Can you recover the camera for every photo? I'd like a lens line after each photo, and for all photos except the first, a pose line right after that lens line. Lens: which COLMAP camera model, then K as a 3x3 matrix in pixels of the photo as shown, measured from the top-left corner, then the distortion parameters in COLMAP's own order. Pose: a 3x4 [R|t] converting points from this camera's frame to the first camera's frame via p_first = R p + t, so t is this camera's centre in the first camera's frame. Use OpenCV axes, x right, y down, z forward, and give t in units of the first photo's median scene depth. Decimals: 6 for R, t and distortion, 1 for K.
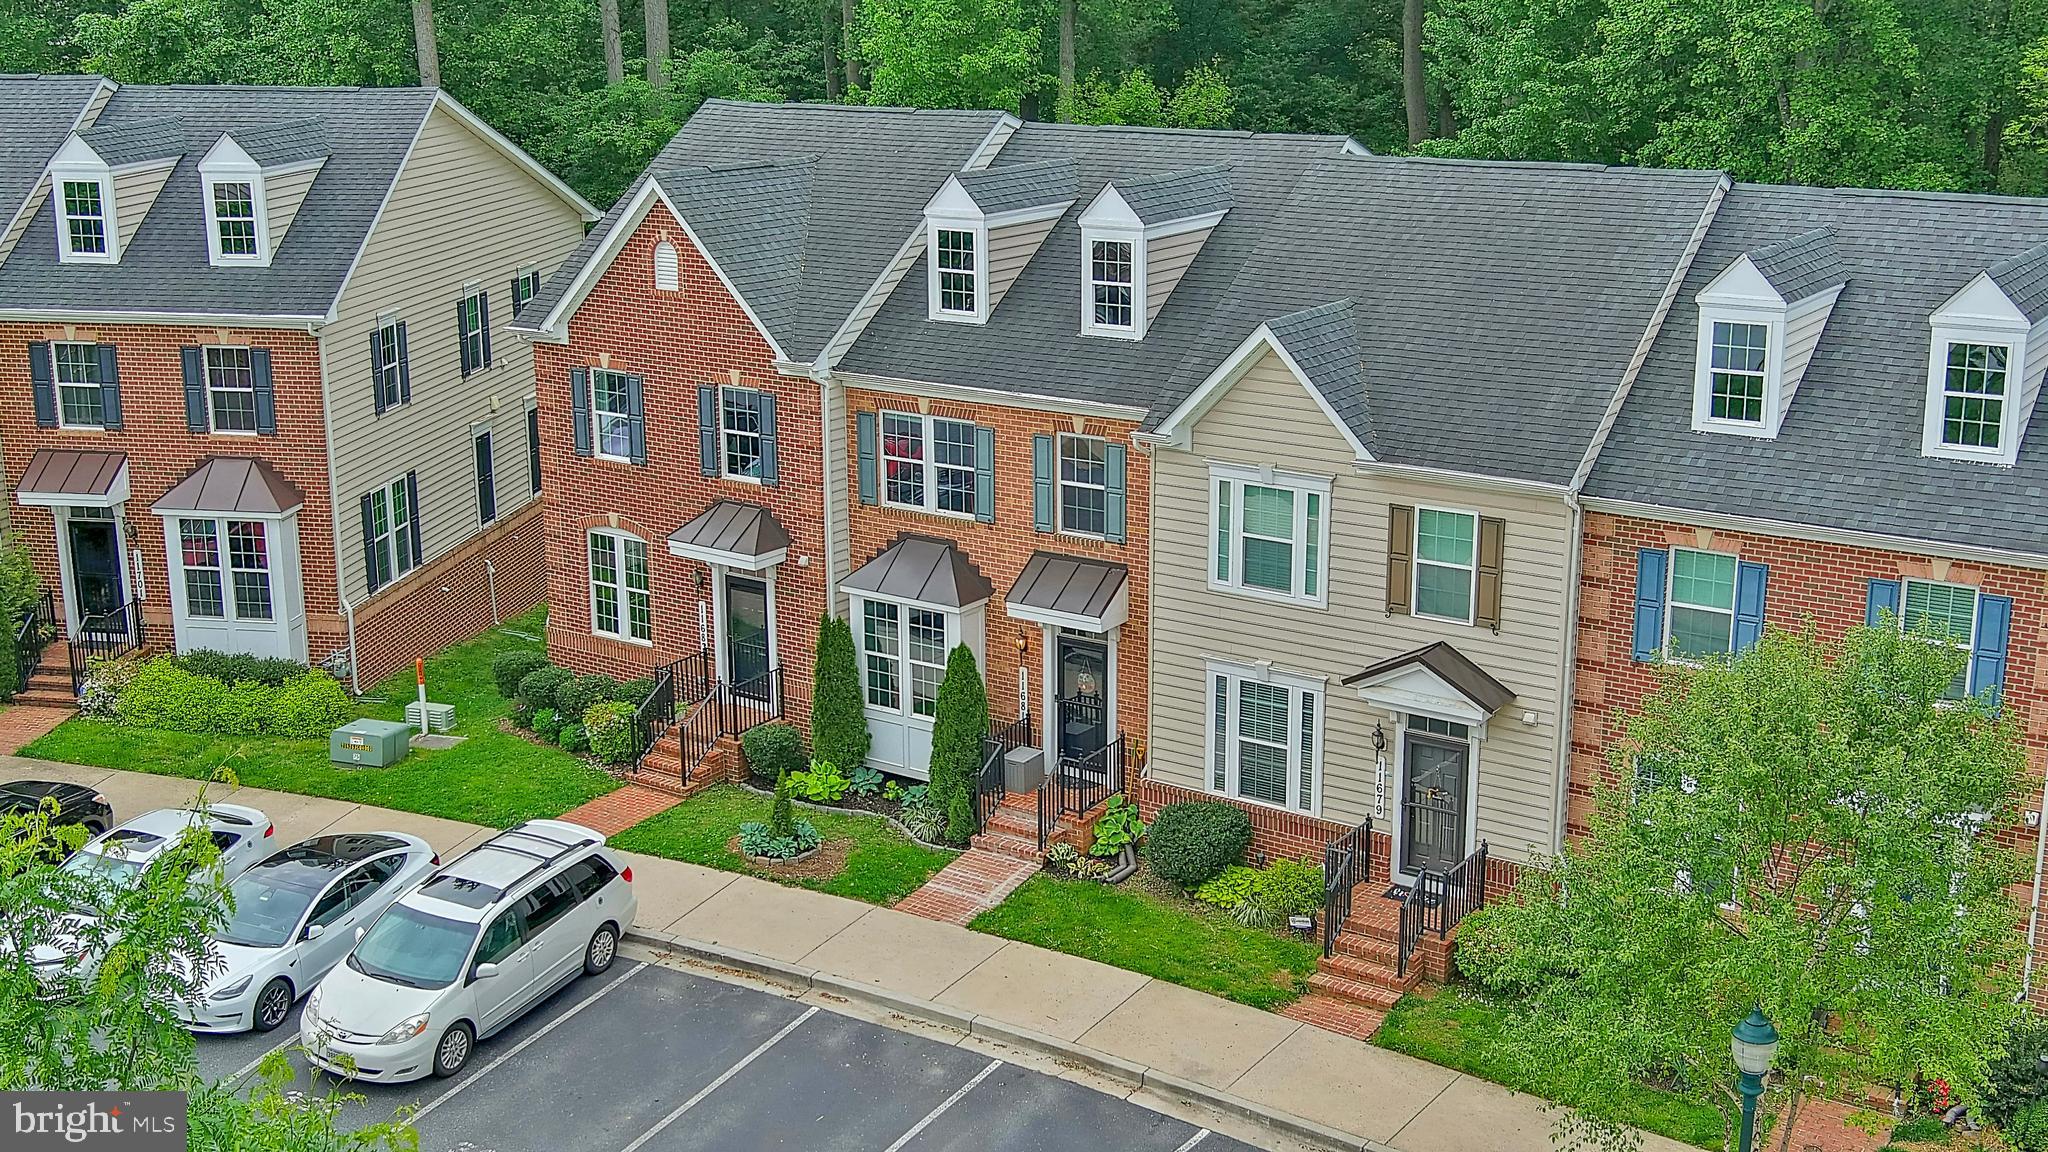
lens RADIAL K [[2326.6, 0, 1026.6], [0, 2326.6, 577.7], [0, 0, 1]] dist [0.057998, -0.212714]
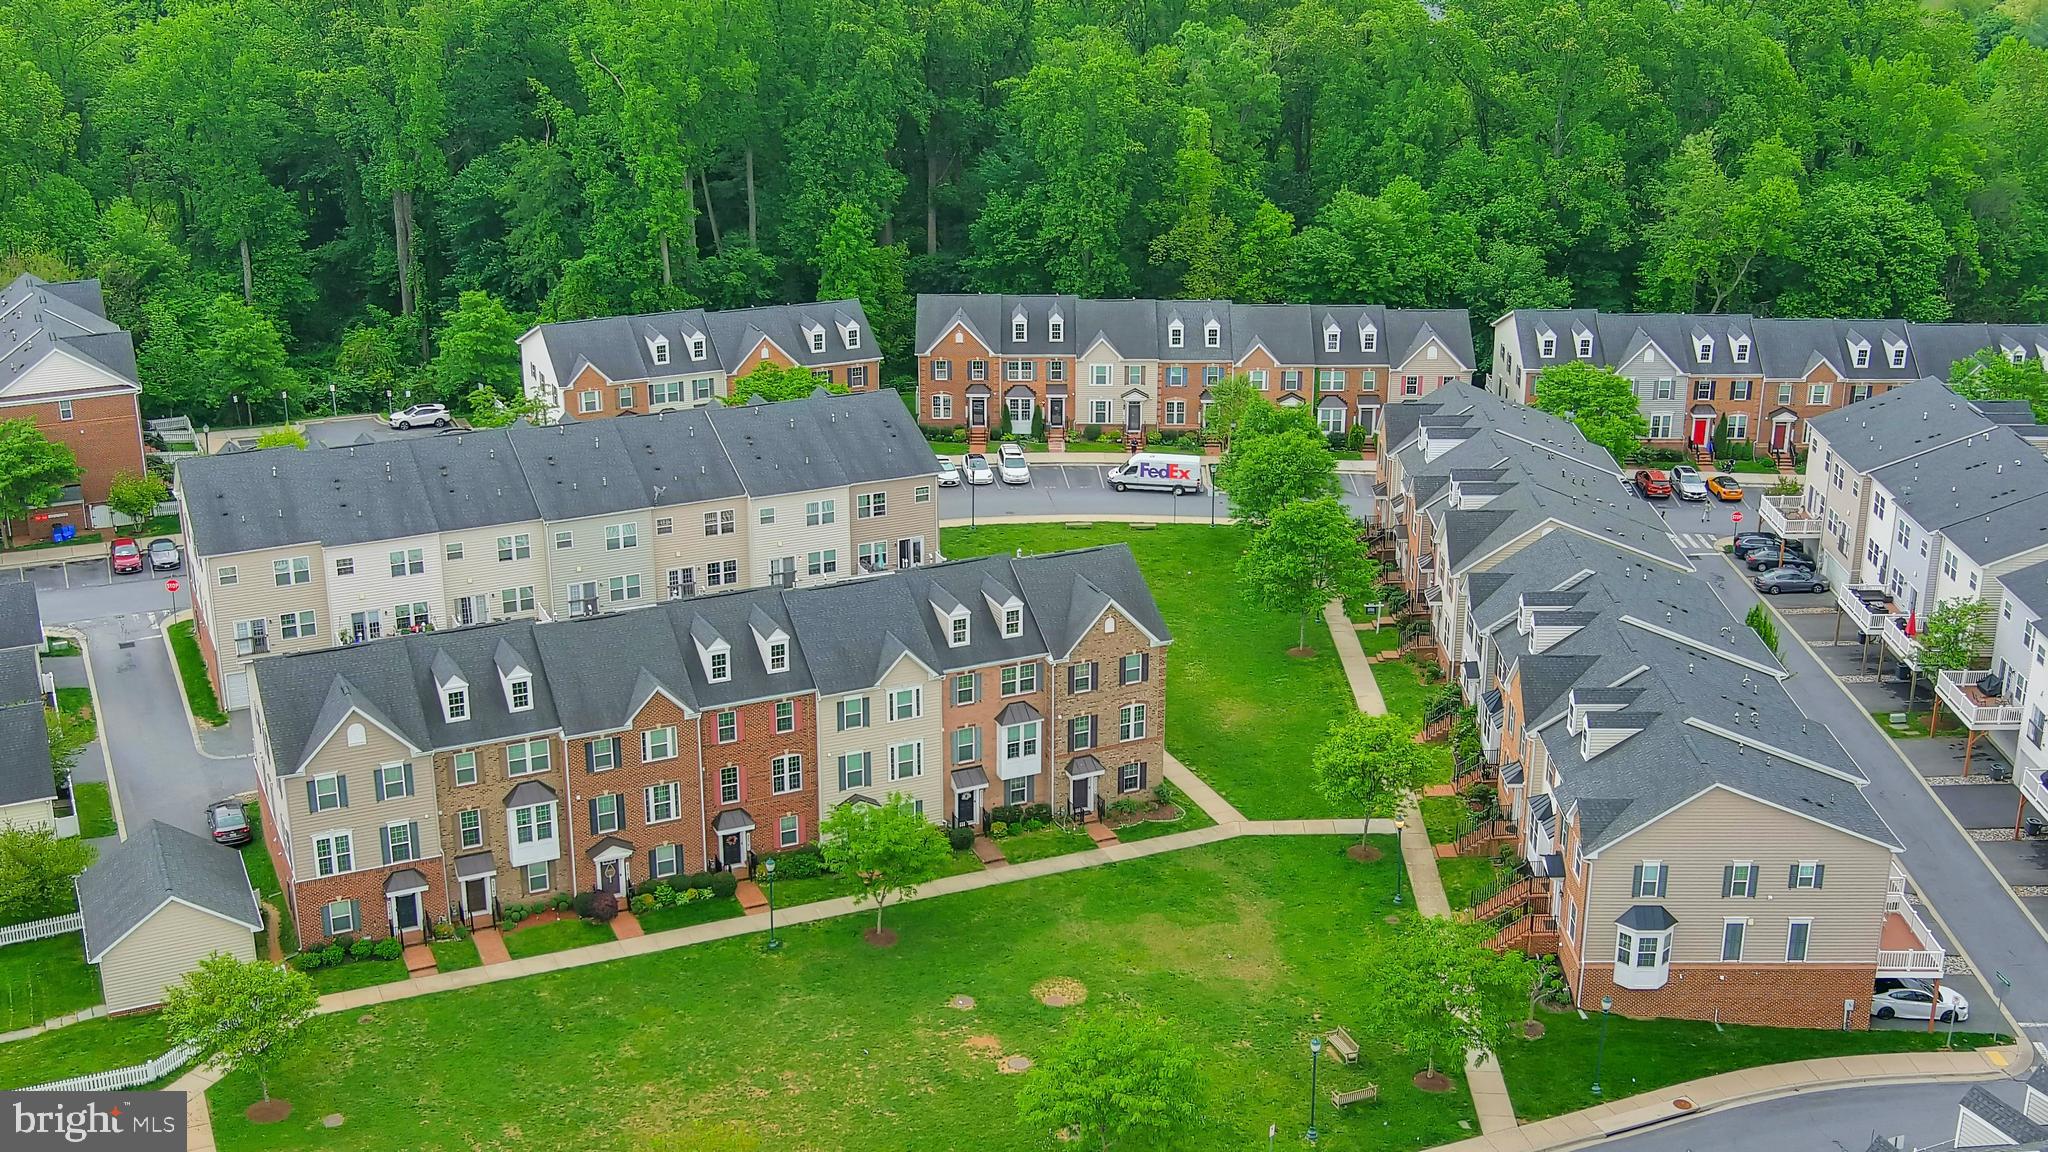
lens RADIAL K [[2326.6, 0, 1026.6], [0, 2326.6, 577.7], [0, 0, 1]] dist [0.057998, -0.212714]
pose [[0.826335, -0.189743, 0.530253, -2.872049], [0.142281, 0.981328, 0.129424, -0.266865], [-0.544909, -0.031503, 0.837903, -3.340312]]
